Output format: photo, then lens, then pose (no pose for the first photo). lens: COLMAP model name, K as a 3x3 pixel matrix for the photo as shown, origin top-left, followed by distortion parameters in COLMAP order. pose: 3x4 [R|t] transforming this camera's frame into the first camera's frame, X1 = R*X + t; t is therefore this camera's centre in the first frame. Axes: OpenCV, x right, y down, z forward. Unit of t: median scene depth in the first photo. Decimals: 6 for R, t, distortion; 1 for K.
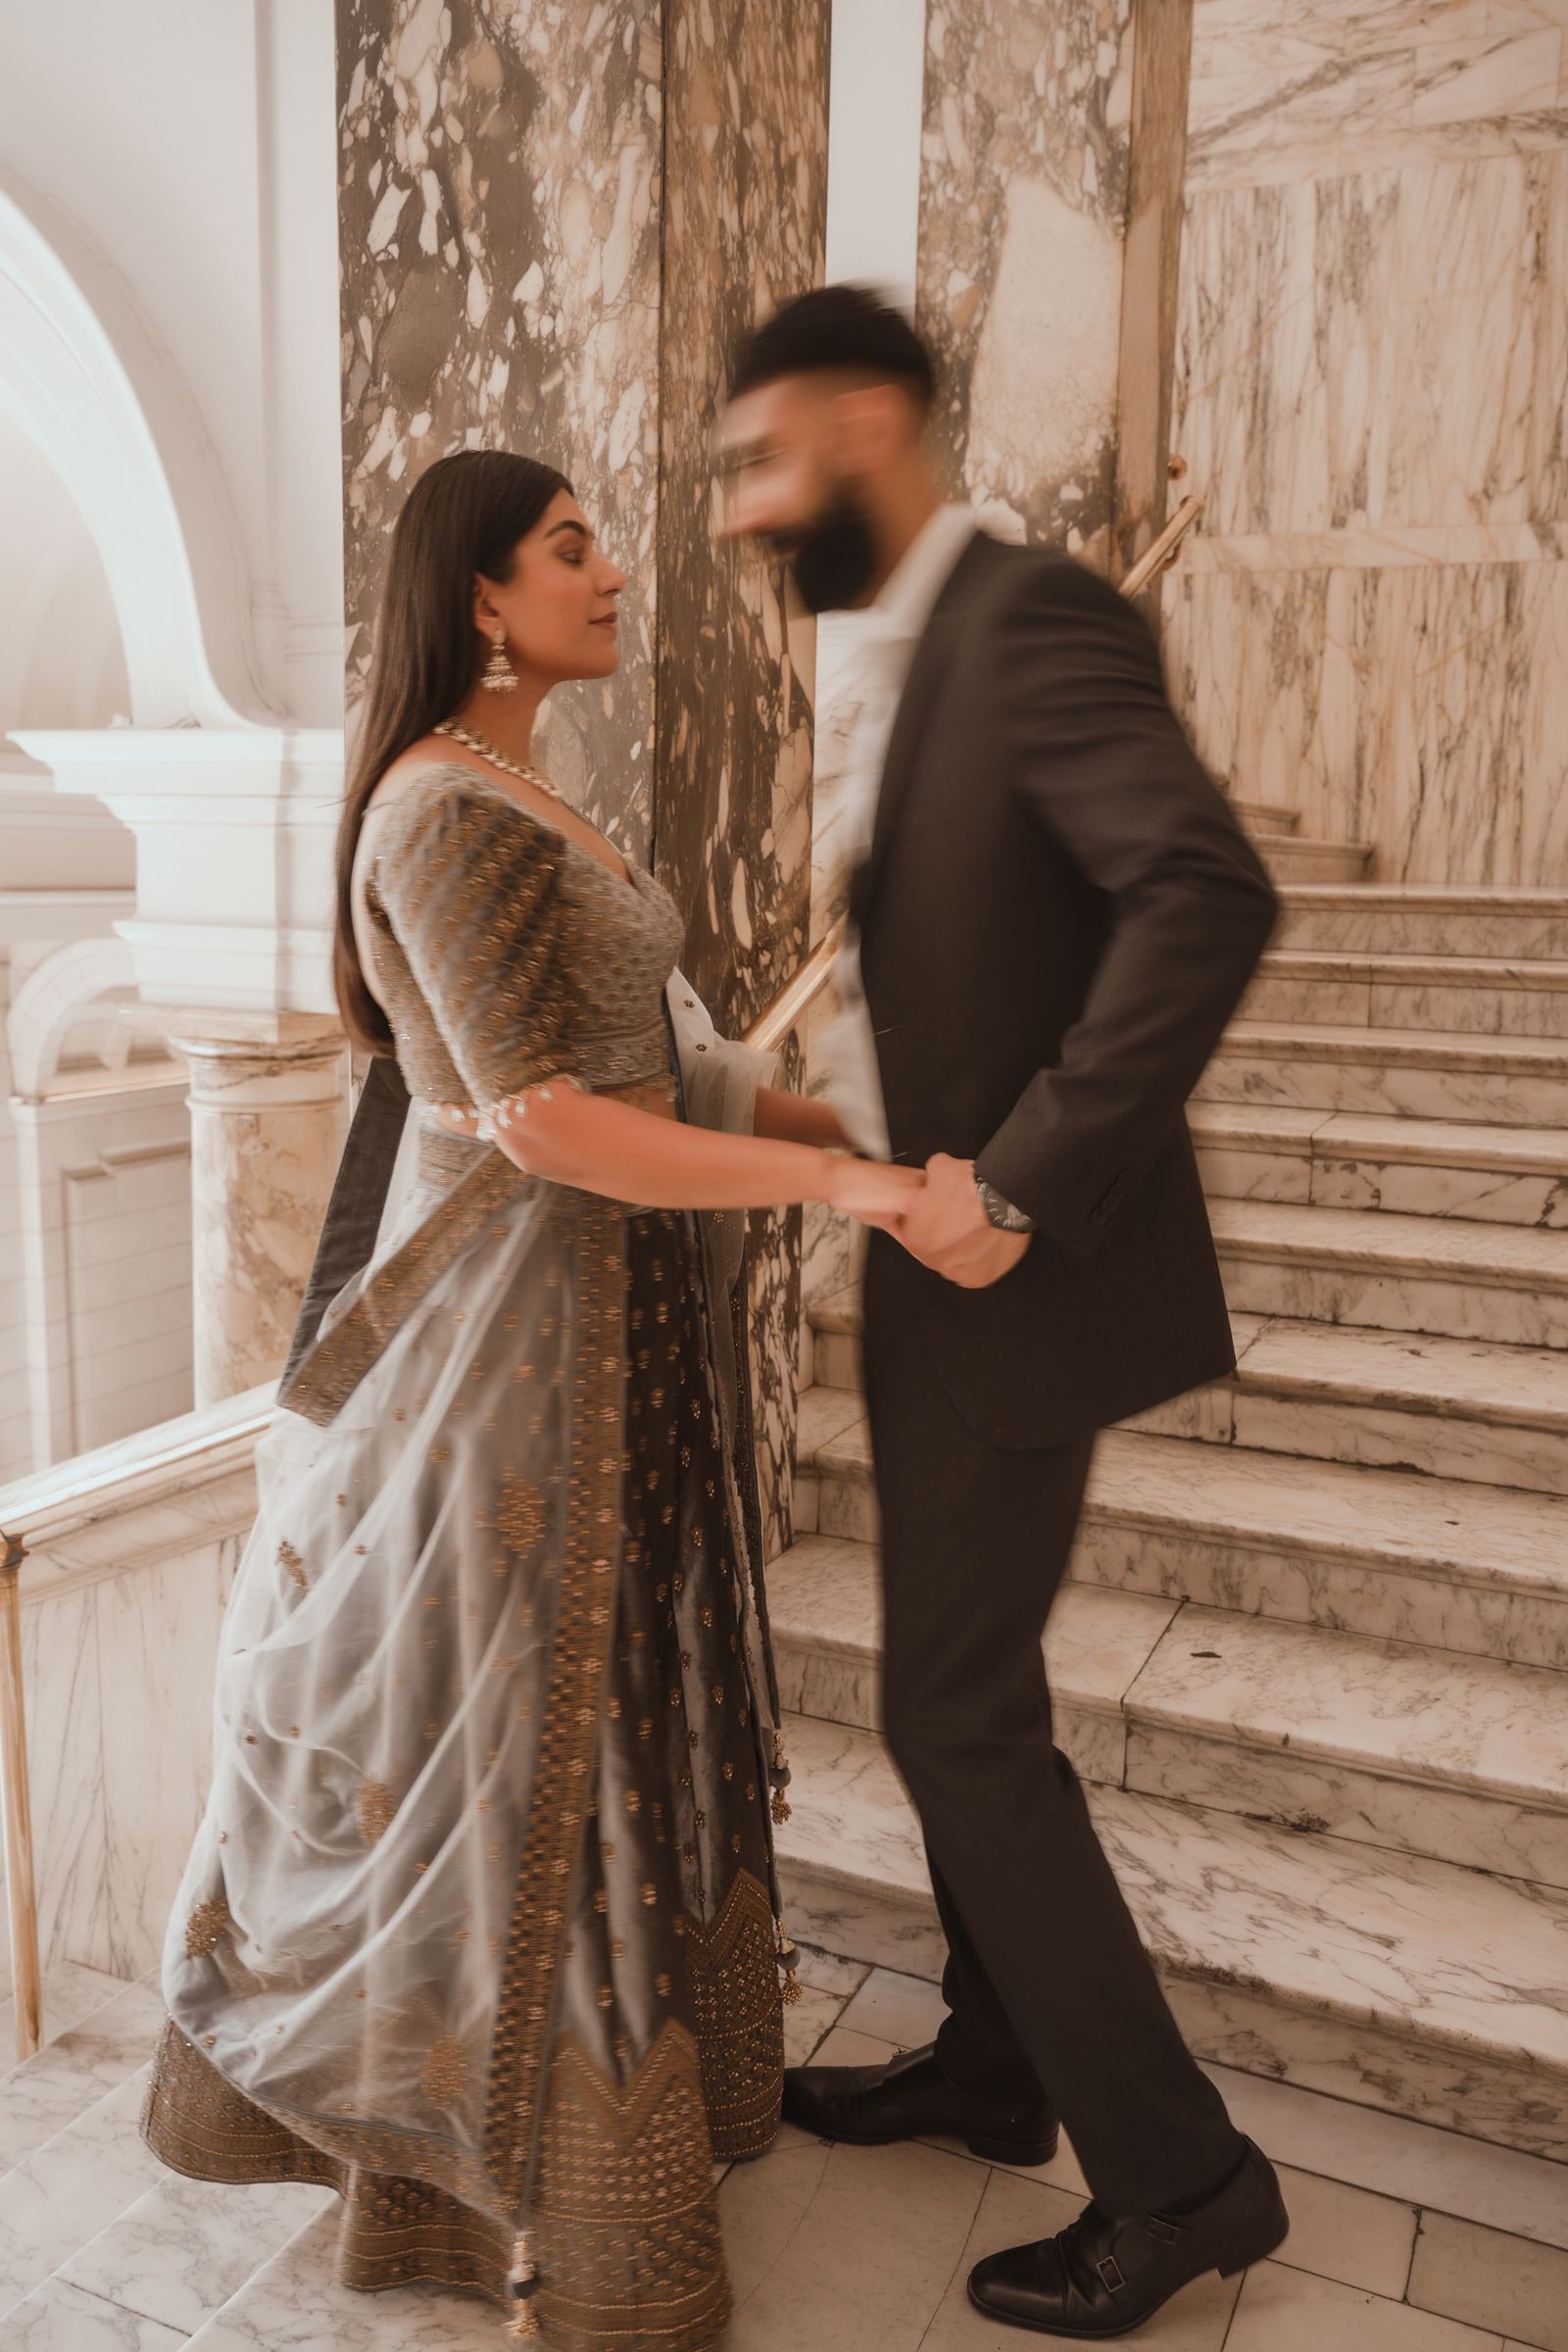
lens RADIAL K [[1879.7, 0, 780.6], [0, 1879.7, 1178.4], [0, 0, 1]] dist [-0.015602, 0.011114]
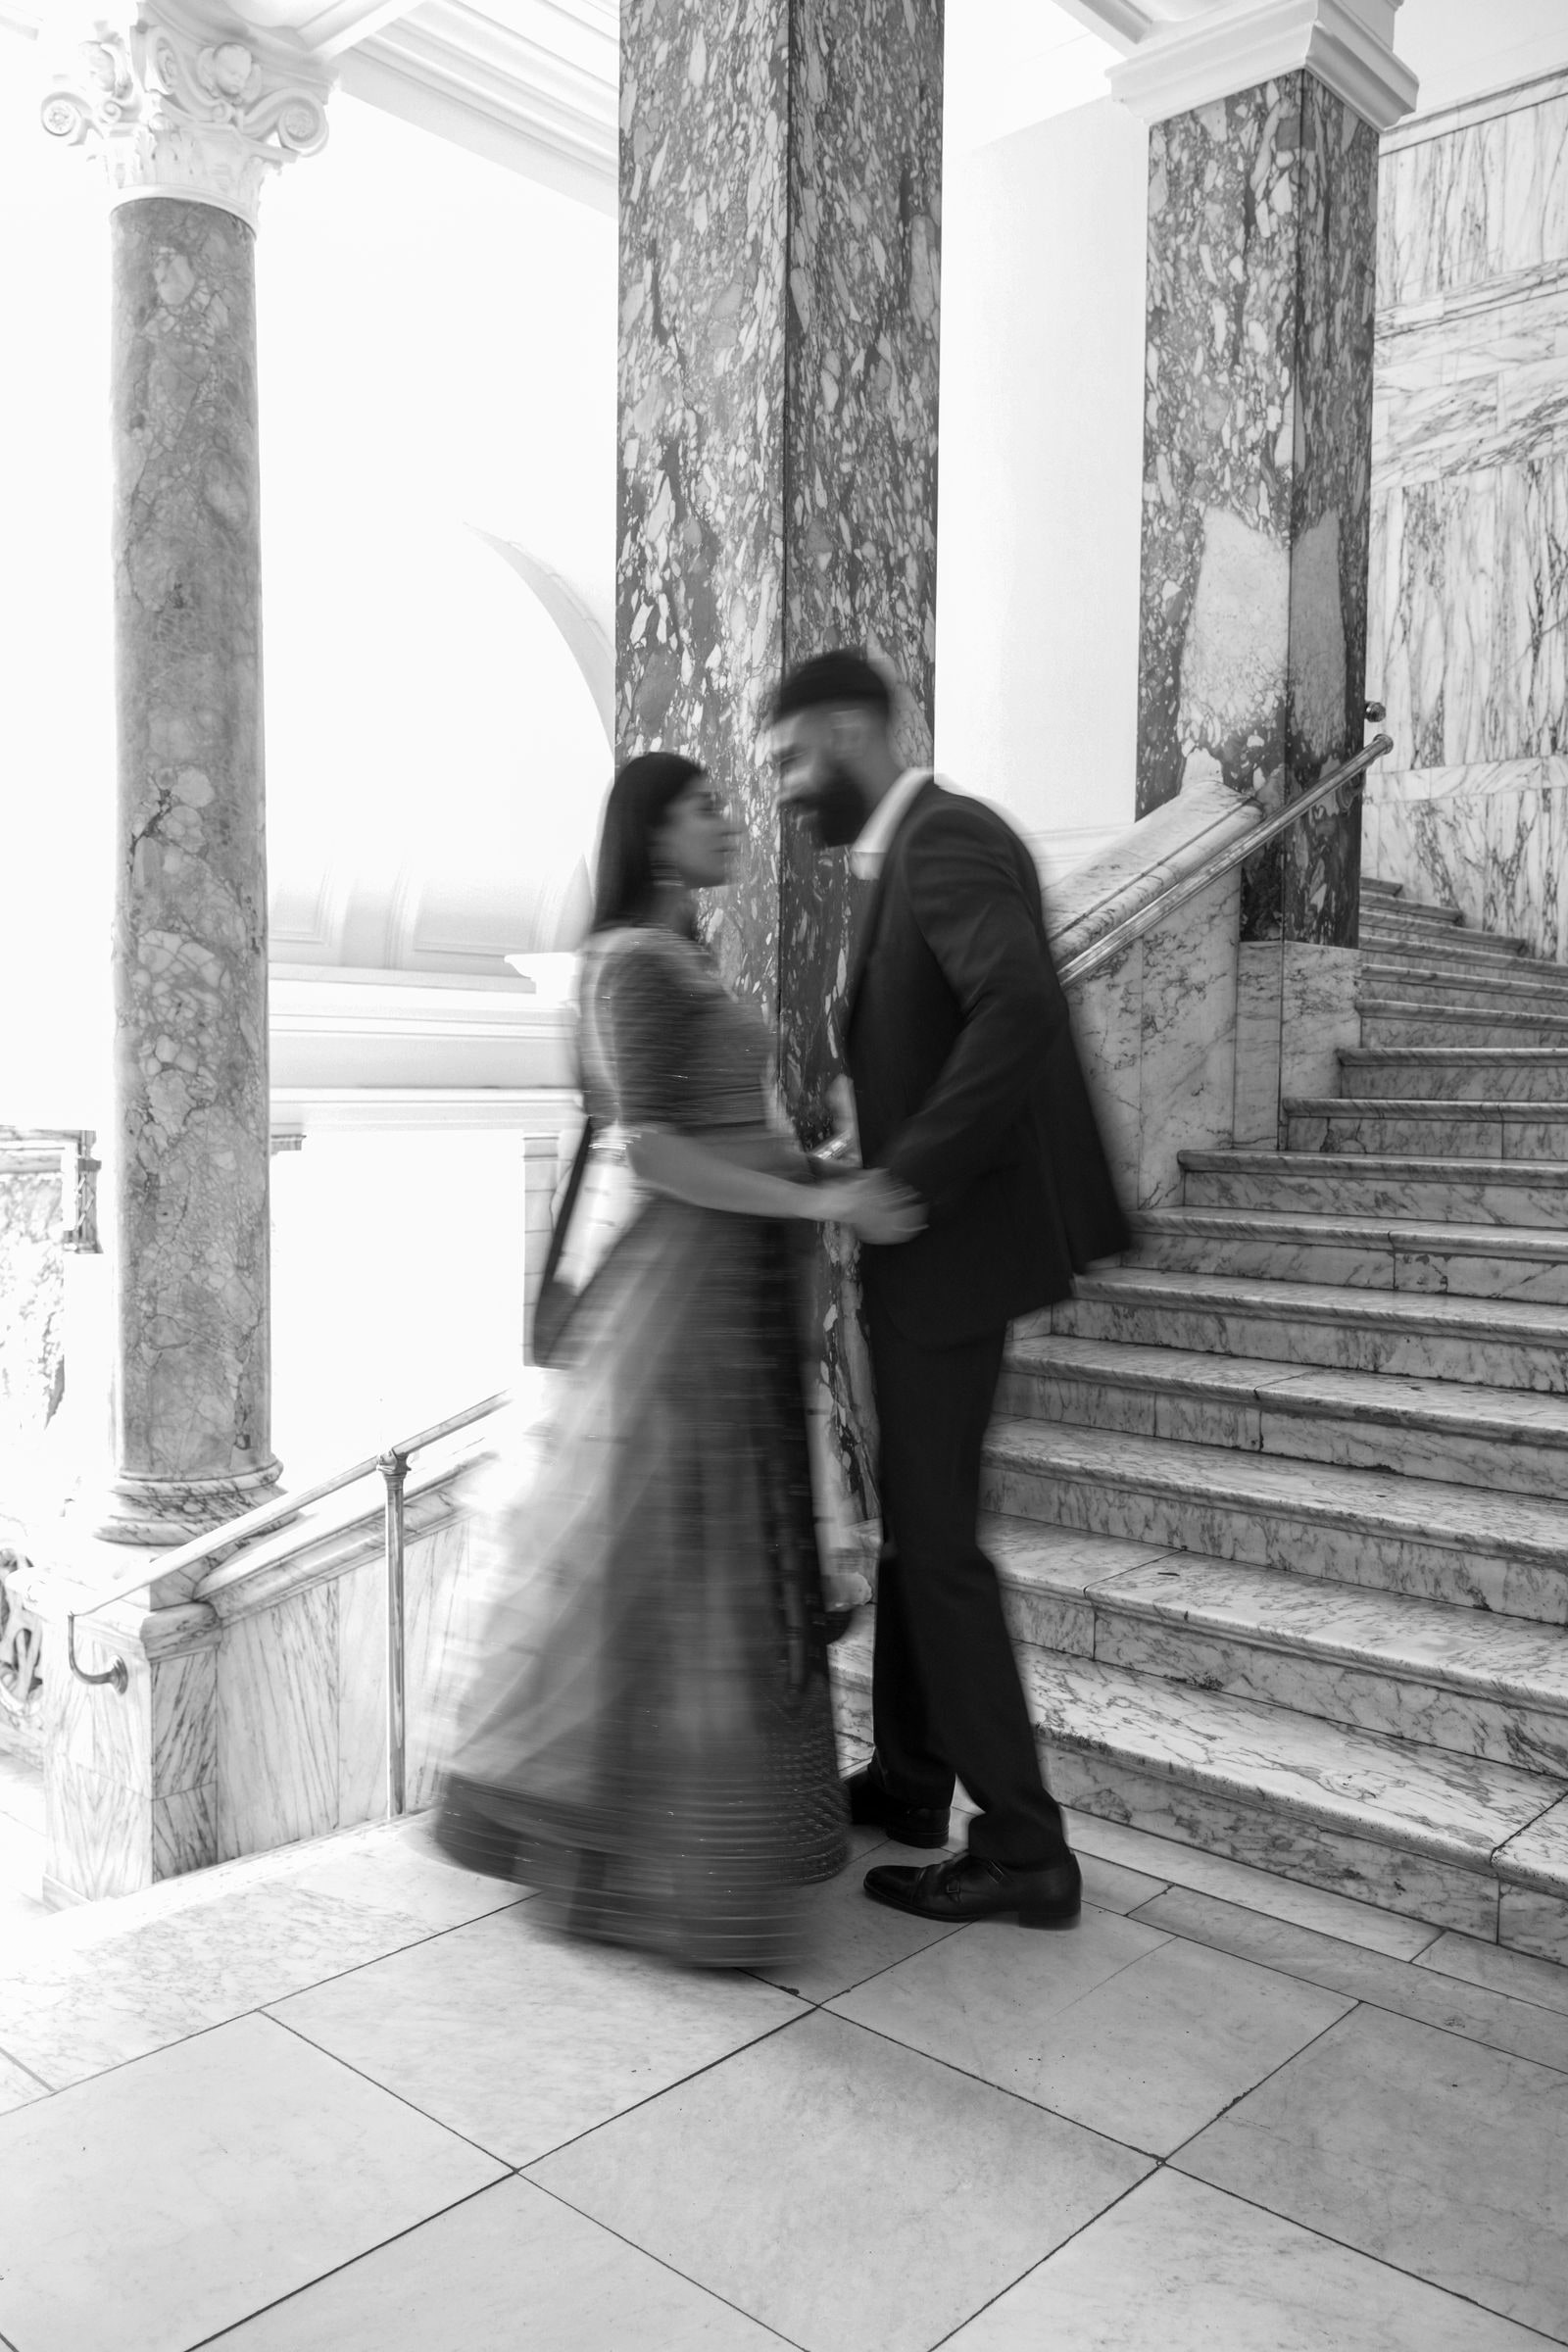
lens RADIAL K [[1879.7, 0, 784.1], [0, 1879.7, 1176.8], [0, 0, 1]] dist [-0.015602, 0.011114]
pose [[0.955367, 0.003557, -0.295400, 0.327564], [-0.039099, 0.992654, -0.114500, 0.121591], [0.292823, 0.120939, 0.948487, -0.375953]]
